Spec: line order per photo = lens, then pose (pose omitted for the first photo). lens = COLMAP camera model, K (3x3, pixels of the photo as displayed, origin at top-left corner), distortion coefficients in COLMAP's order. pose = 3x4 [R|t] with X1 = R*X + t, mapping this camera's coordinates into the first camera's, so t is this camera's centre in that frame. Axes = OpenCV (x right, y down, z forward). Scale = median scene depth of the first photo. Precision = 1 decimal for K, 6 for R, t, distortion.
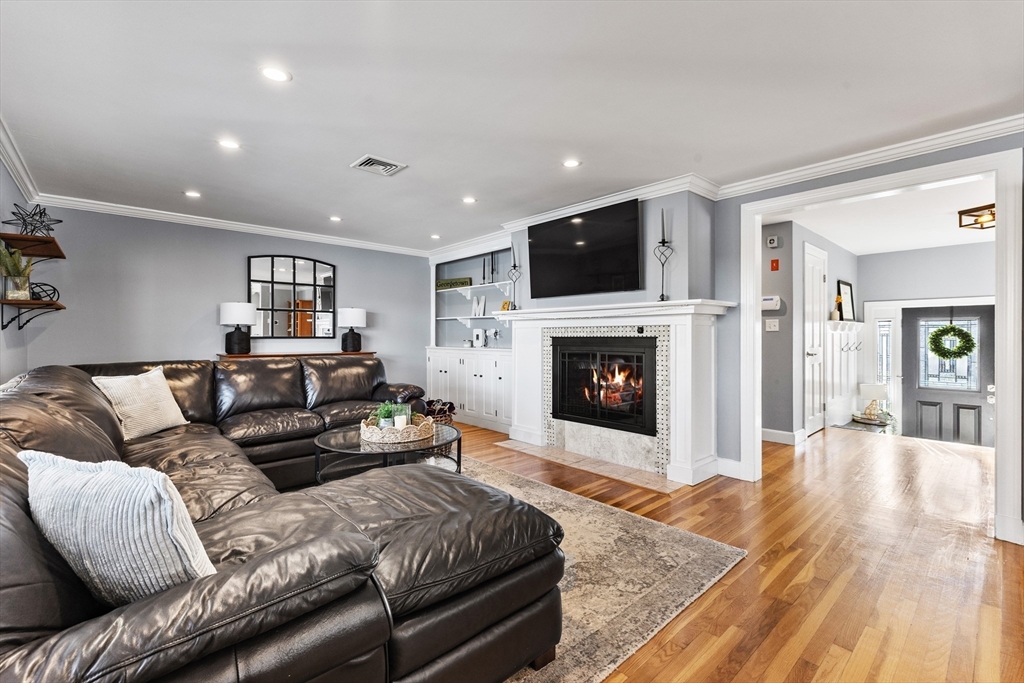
lens RADIAL K [[436.8, 0, 515.6], [0, 436.8, 337.3], [0, 0, 1]] dist [-0.001741, -0.000118]
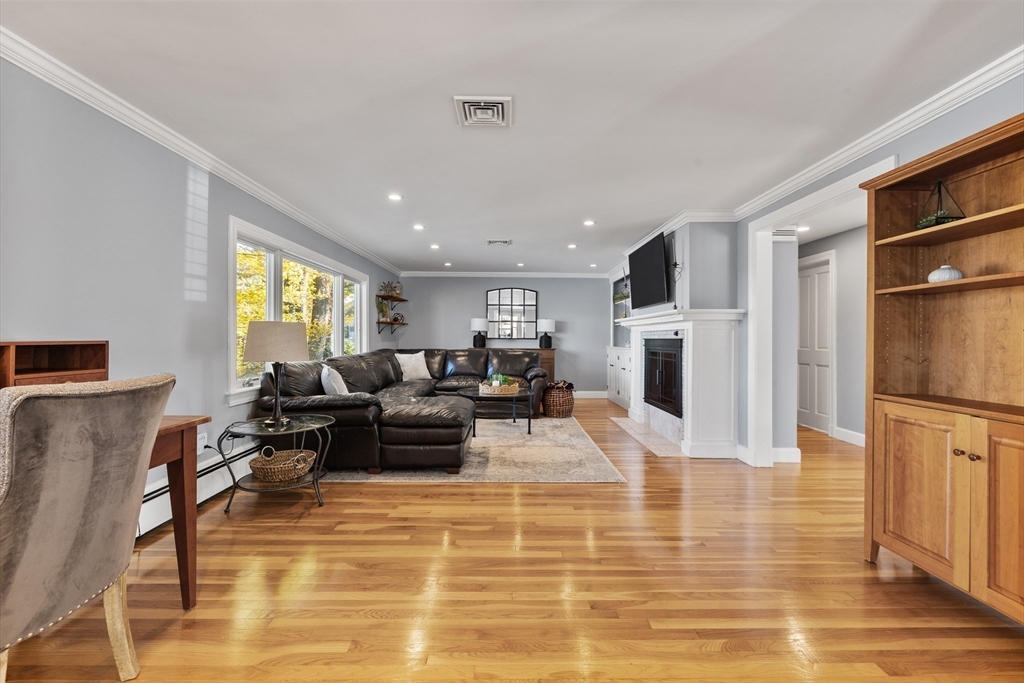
lens RADIAL K [[436.8, 0, 515.6], [0, 436.8, 337.3], [0, 0, 1]] dist [-0.001741, -0.000118]
pose [[0.740616, 0.003452, -0.671920, 0.695104], [-0.008920, 0.999949, -0.004694, 0.003945], [0.671869, 0.009470, 0.740609, -0.210248]]
